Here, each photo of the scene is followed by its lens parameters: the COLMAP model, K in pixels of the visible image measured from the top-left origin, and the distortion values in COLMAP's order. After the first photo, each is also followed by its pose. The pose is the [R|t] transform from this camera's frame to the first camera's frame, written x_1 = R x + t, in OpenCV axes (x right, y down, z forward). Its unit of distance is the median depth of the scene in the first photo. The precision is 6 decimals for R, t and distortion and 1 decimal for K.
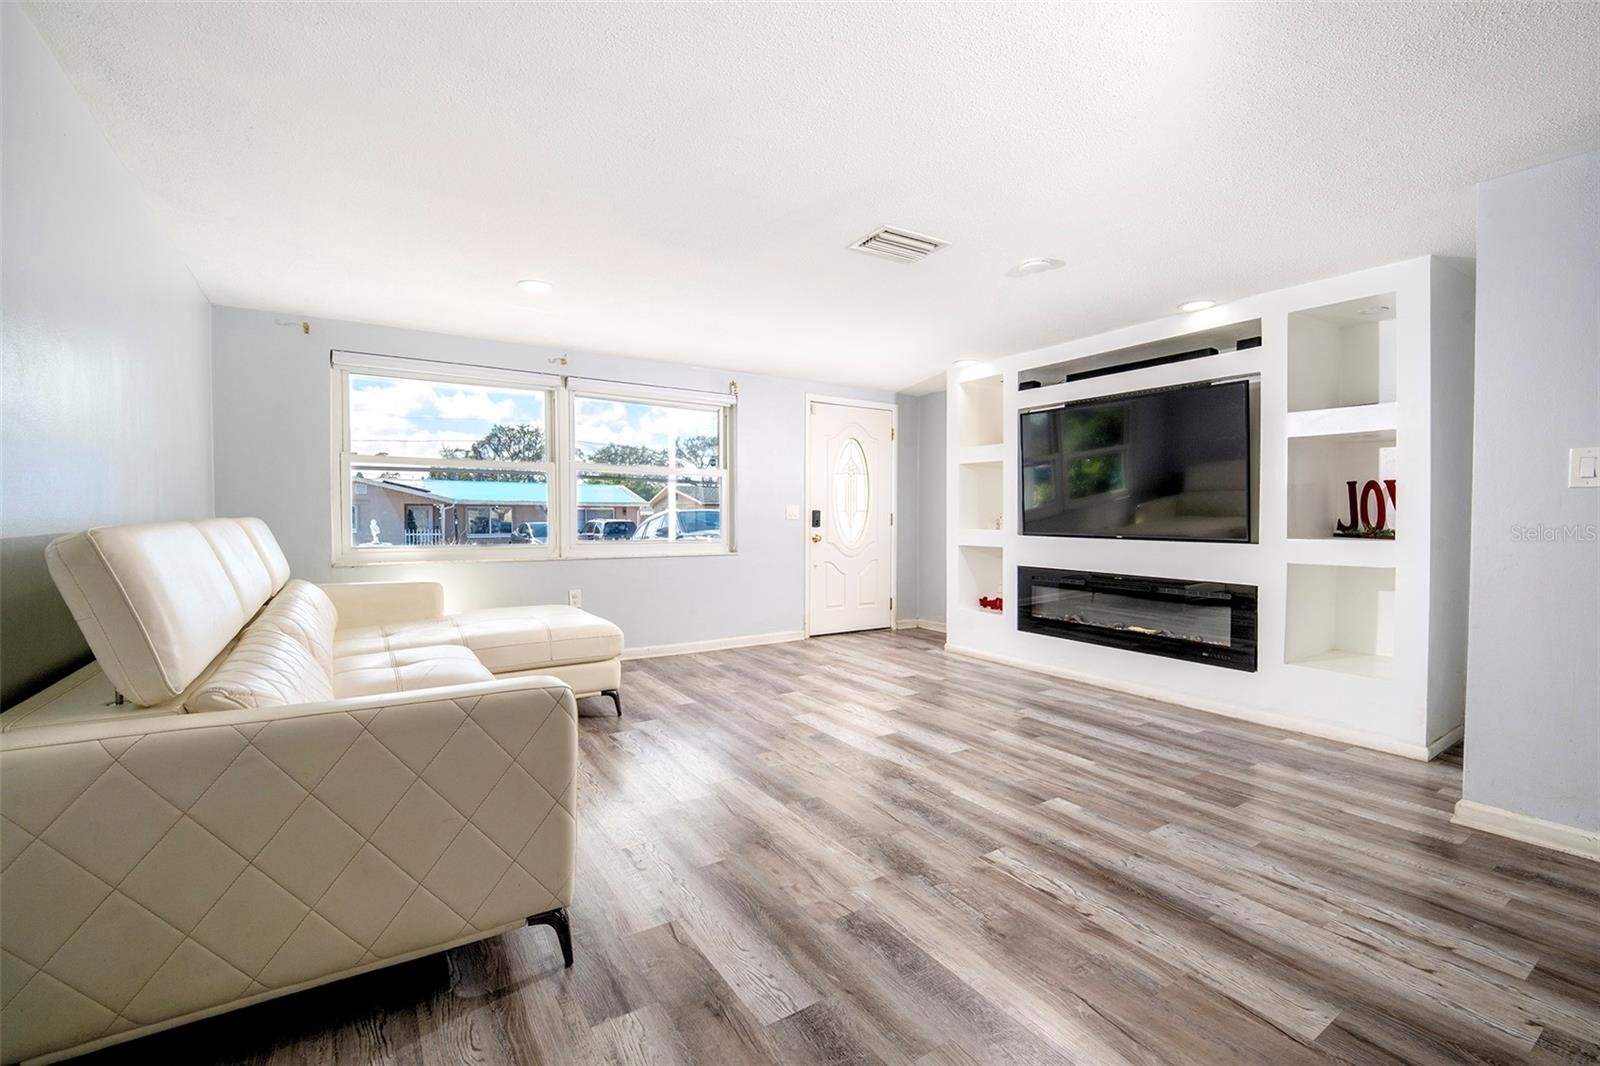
lens RADIAL K [[694.9, 0, 800.5], [0, 694.9, 517.5], [0, 0, 1]] dist [0.020910, -0.025088]
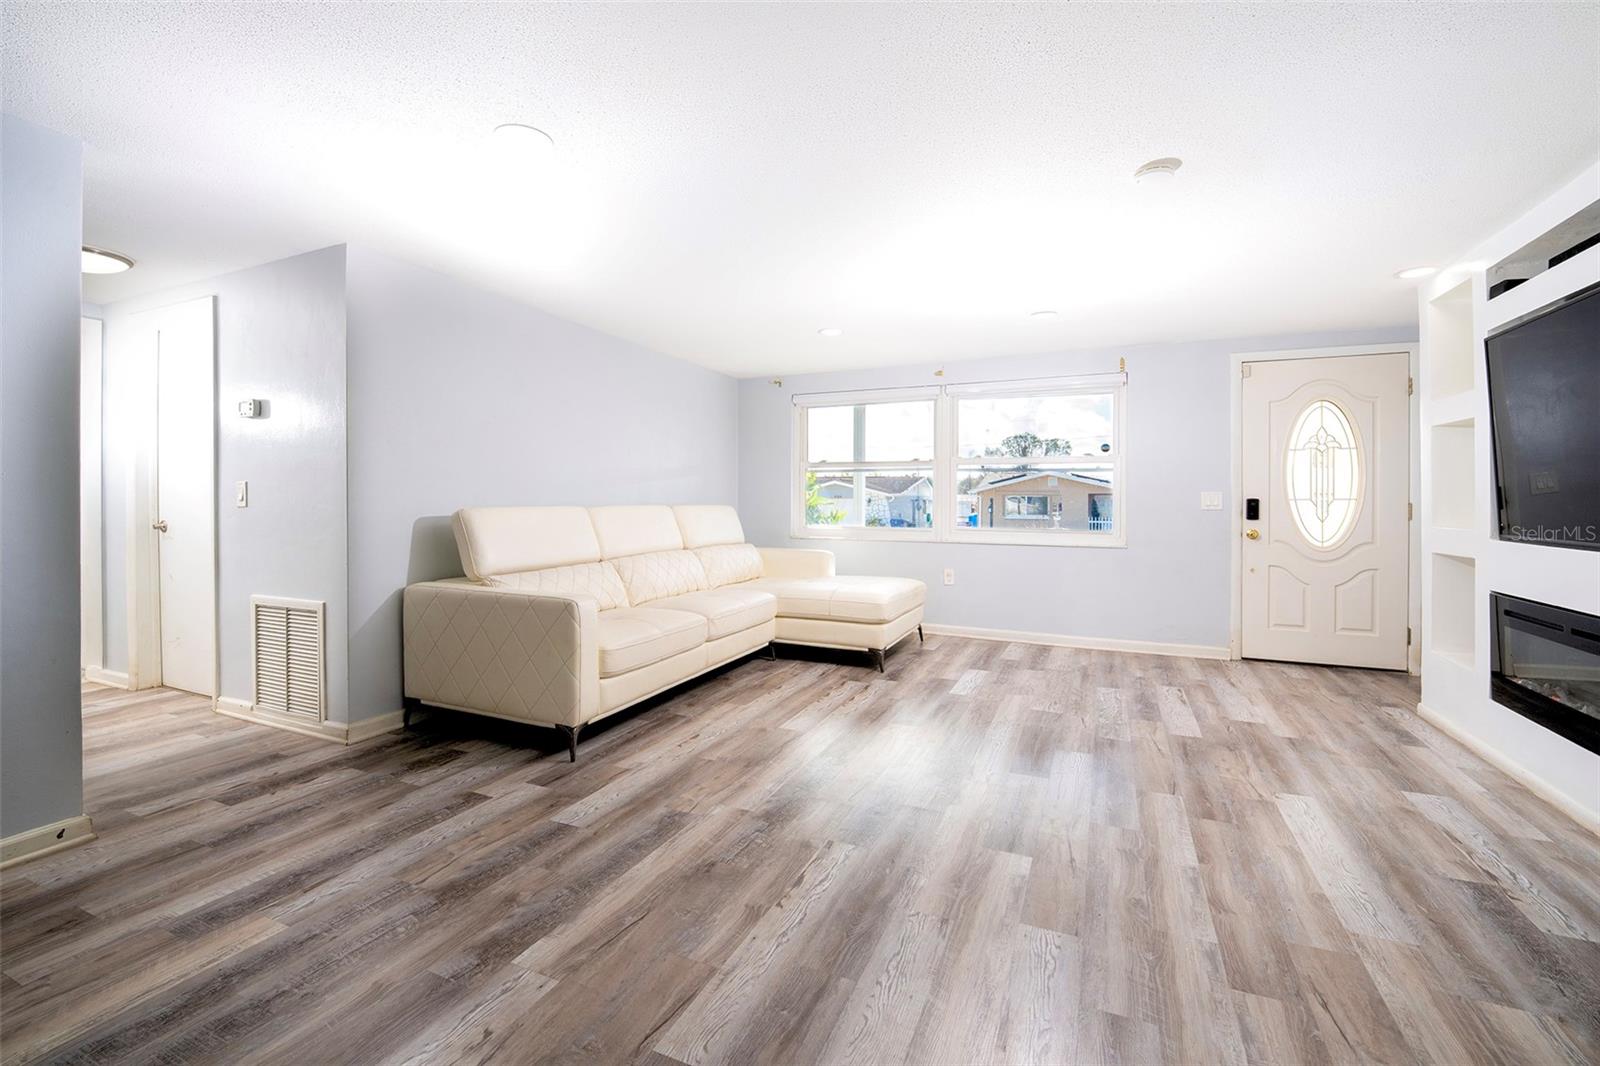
lens RADIAL K [[673.8, 0, 799.5], [0, 673.8, 495.0], [0, 0, 1]] dist [0.018979, -0.023324]
pose [[0.542339, -0.007676, -0.840125, 0.770489], [-0.006802, 0.999885, -0.013527, -0.002096], [0.840132, 0.013050, 0.542224, 0.305894]]
